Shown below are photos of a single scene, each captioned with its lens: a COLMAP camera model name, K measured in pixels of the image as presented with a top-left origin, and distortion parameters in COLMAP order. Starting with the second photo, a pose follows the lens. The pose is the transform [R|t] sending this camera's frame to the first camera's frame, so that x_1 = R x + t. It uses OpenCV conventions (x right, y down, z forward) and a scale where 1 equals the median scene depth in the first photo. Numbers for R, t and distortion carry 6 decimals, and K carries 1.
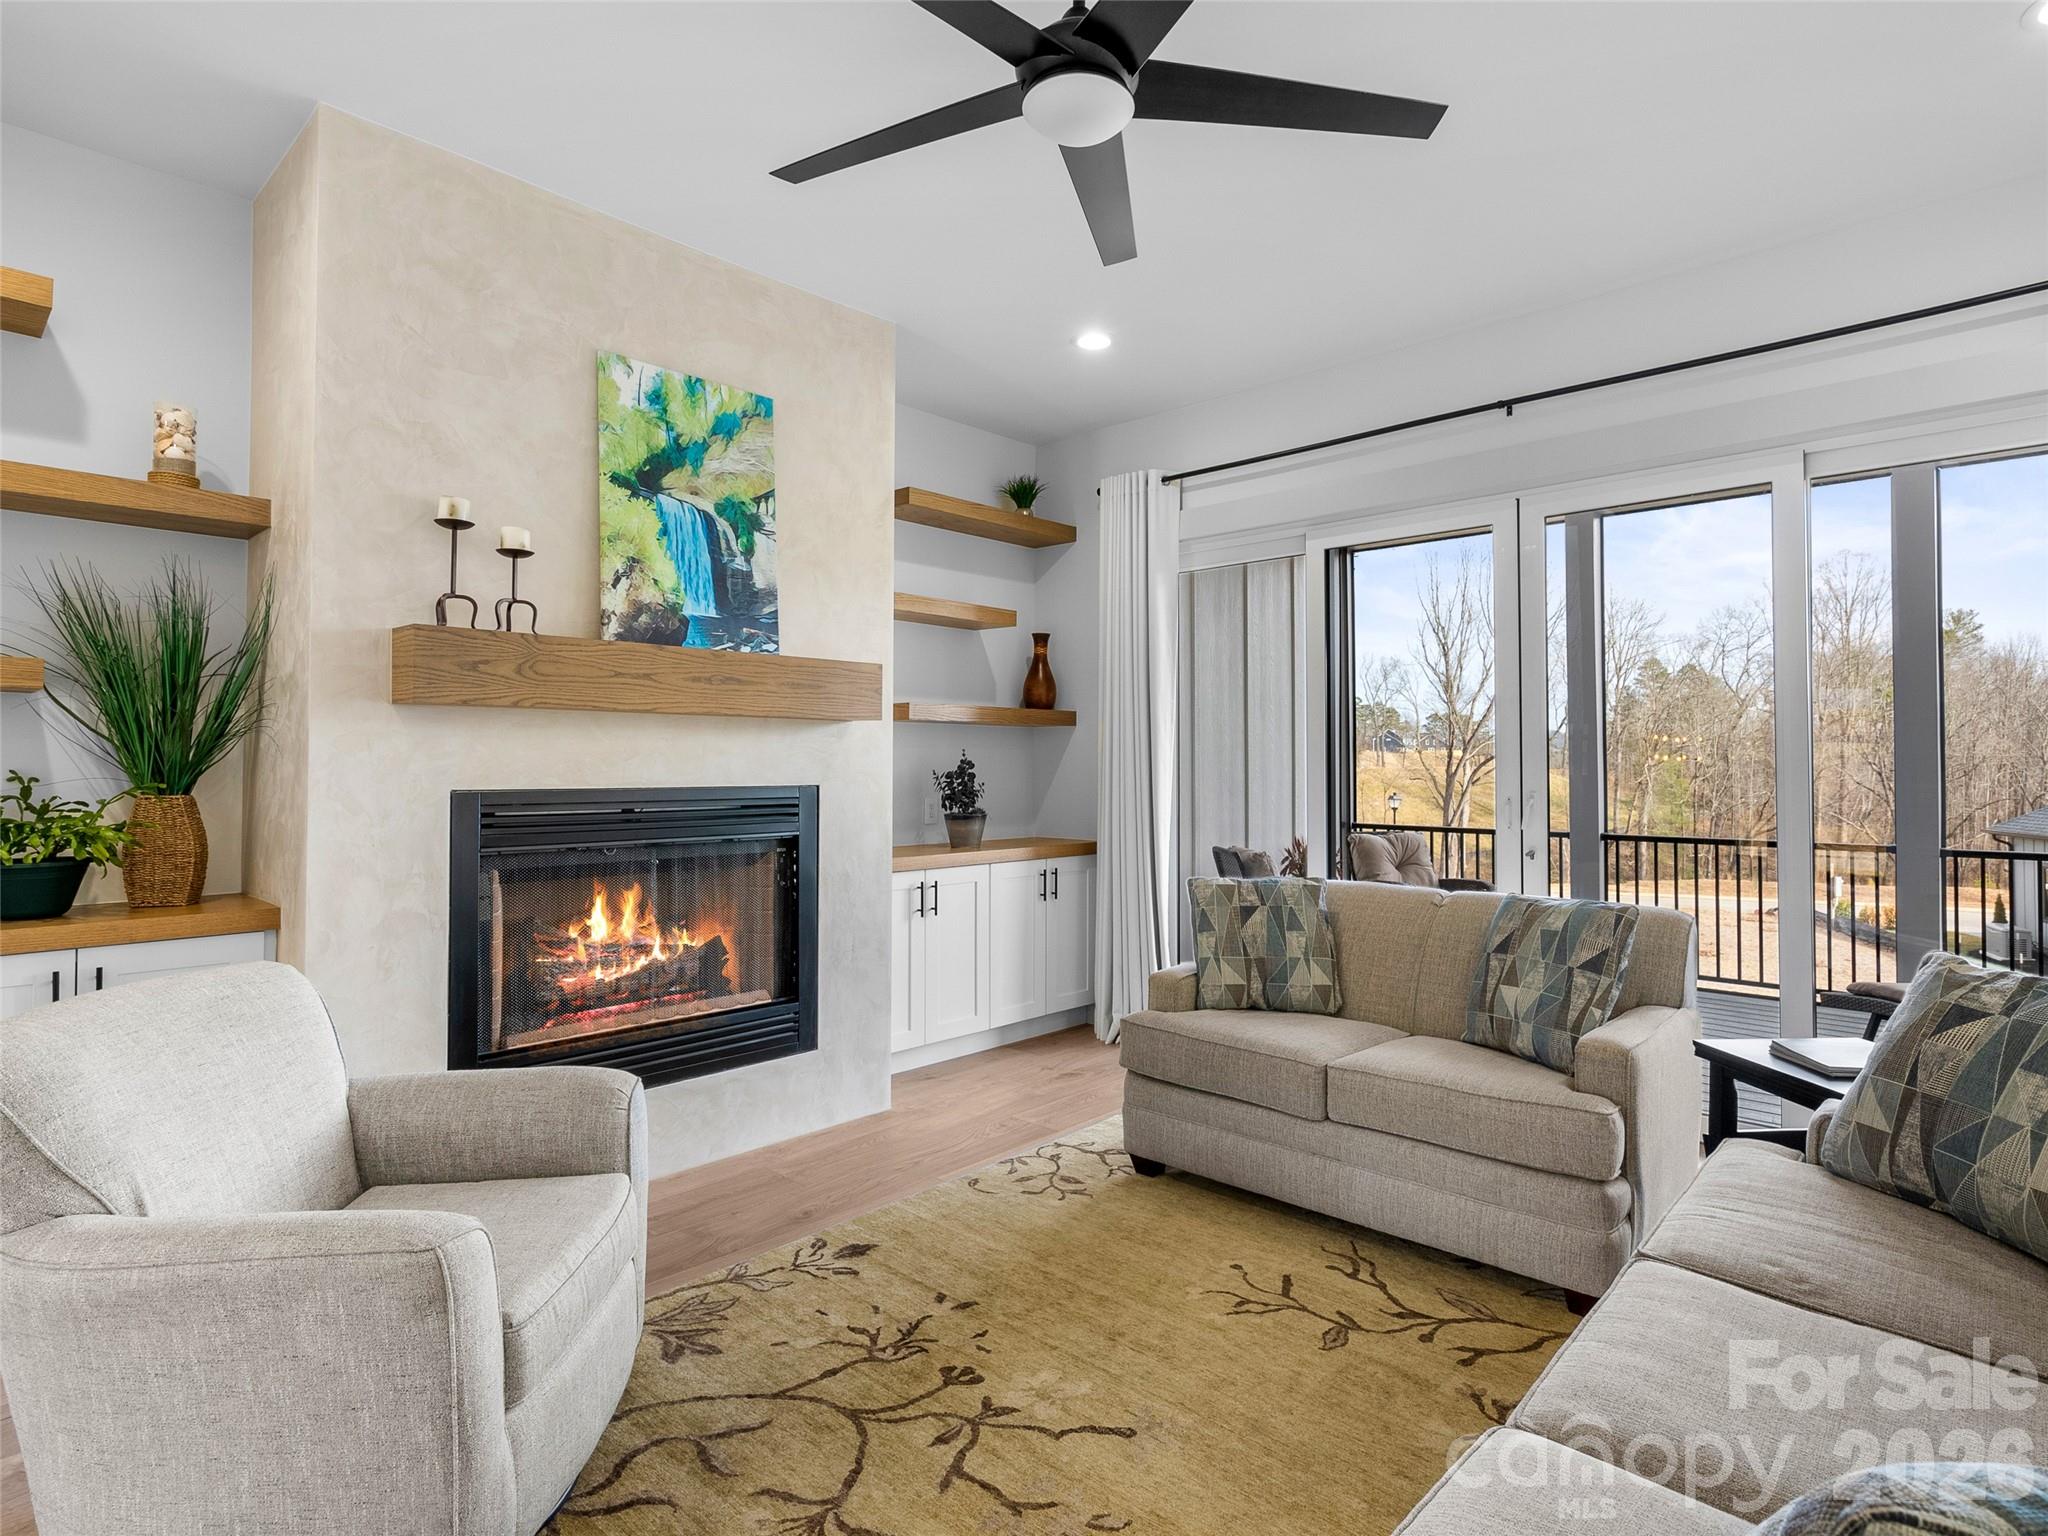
lens RADIAL K [[1027.3, 0, 1089.4], [0, 1027.3, 740.1], [0, 0, 1]] dist [-0.012537, 0.001711]
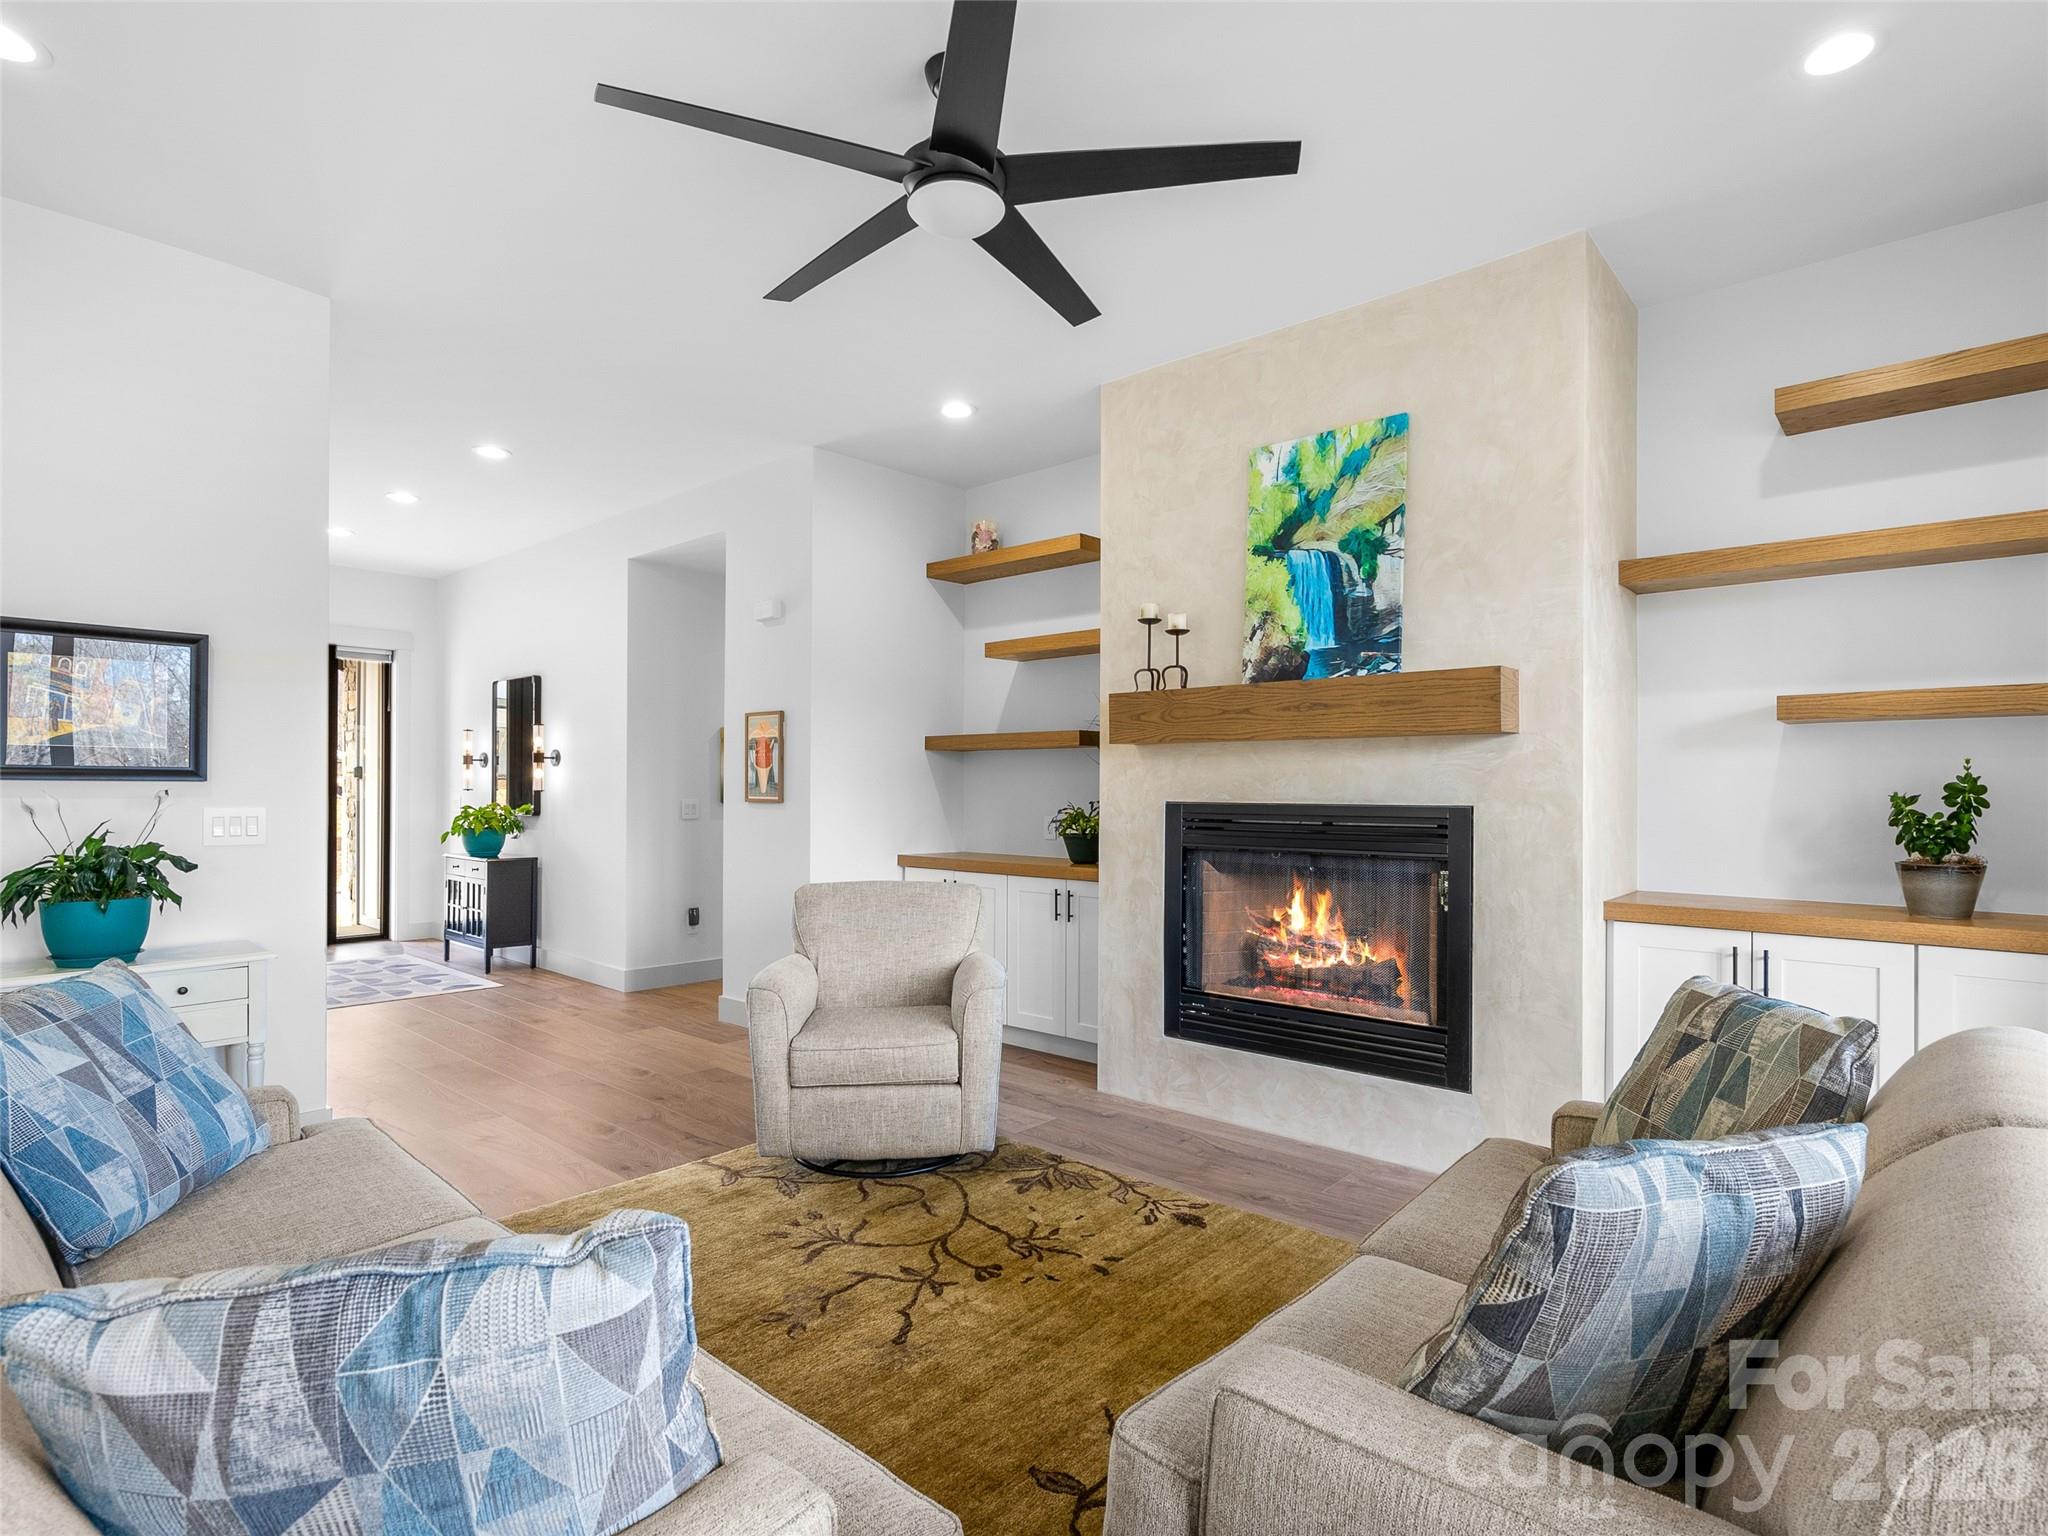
lens RADIAL K [[1027.3, 0, 1033.1], [0, 1027.3, 780.1], [0, 0, 1]] dist [-0.012537, 0.001711]
pose [[0.029929, -0.008736, -0.999514, 0.717477], [0.020870, 0.999749, -0.008113, 0.022457], [0.999334, -0.020617, 0.030104, 0.657349]]
